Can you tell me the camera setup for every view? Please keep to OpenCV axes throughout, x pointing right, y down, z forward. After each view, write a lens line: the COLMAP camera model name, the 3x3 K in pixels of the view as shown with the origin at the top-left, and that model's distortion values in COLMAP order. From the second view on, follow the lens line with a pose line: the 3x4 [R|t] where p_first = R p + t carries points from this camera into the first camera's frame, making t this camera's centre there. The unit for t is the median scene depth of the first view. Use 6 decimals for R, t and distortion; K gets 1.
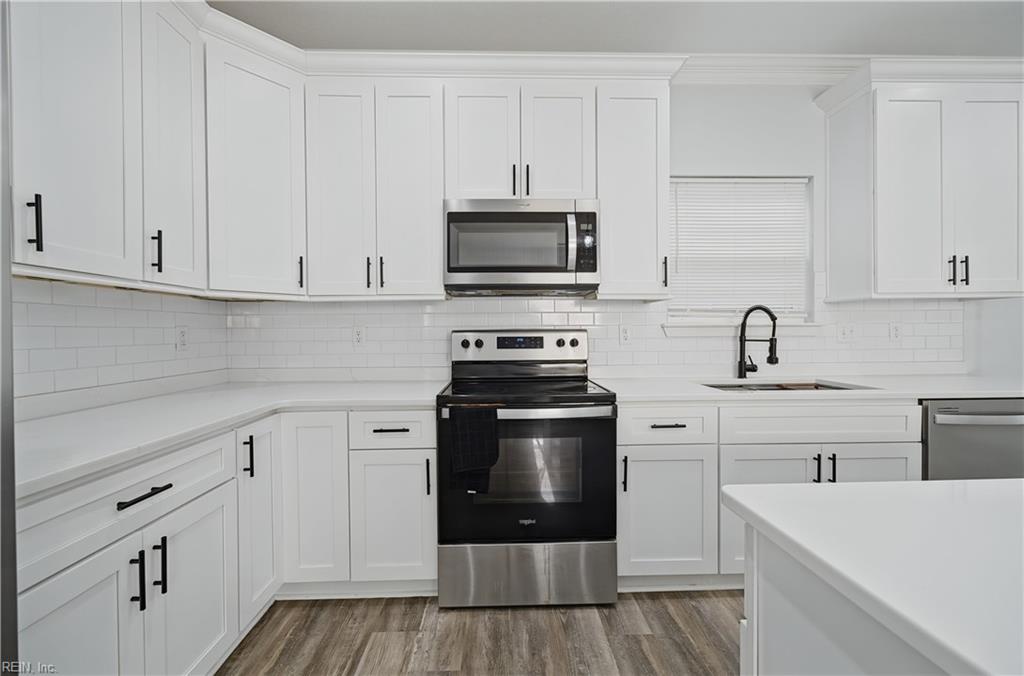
lens RADIAL K [[405.9, 0, 510.6], [0, 405.9, 338.9], [0, 0, 1]] dist [0.015721, -0.000180]
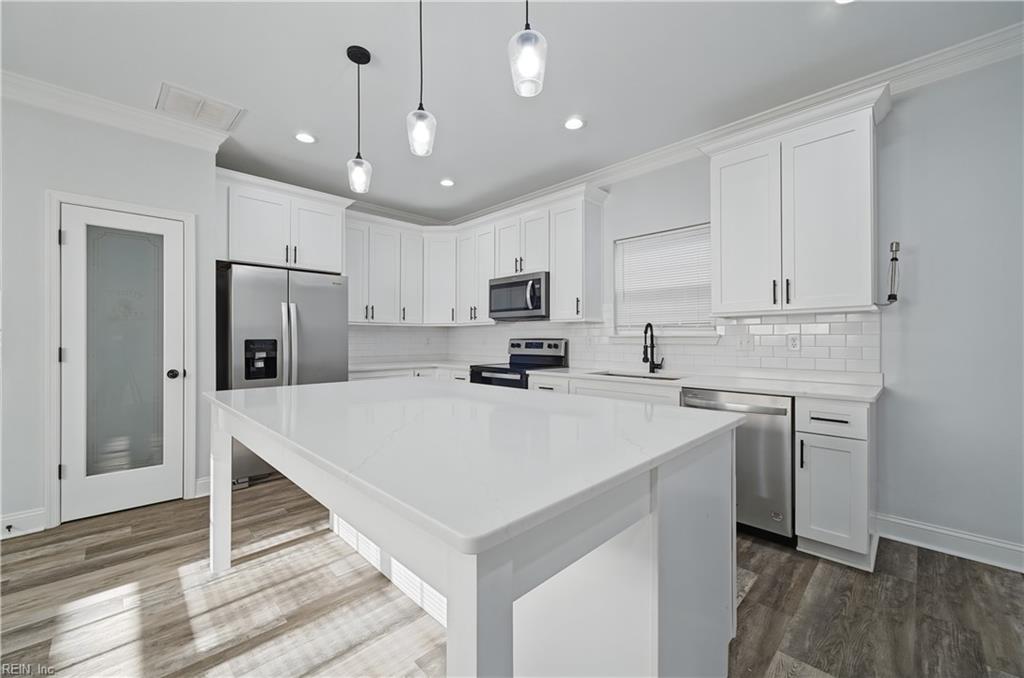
lens RADIAL K [[405.9, 0, 516.2], [0, 405.9, 337.3], [0, 0, 1]] dist [0.015721, -0.000180]
pose [[0.688790, 0.003548, -0.724953, 1.433412], [-0.013381, 0.999880, -0.007820, -0.013686], [0.724838, 0.015087, 0.688754, -0.376860]]
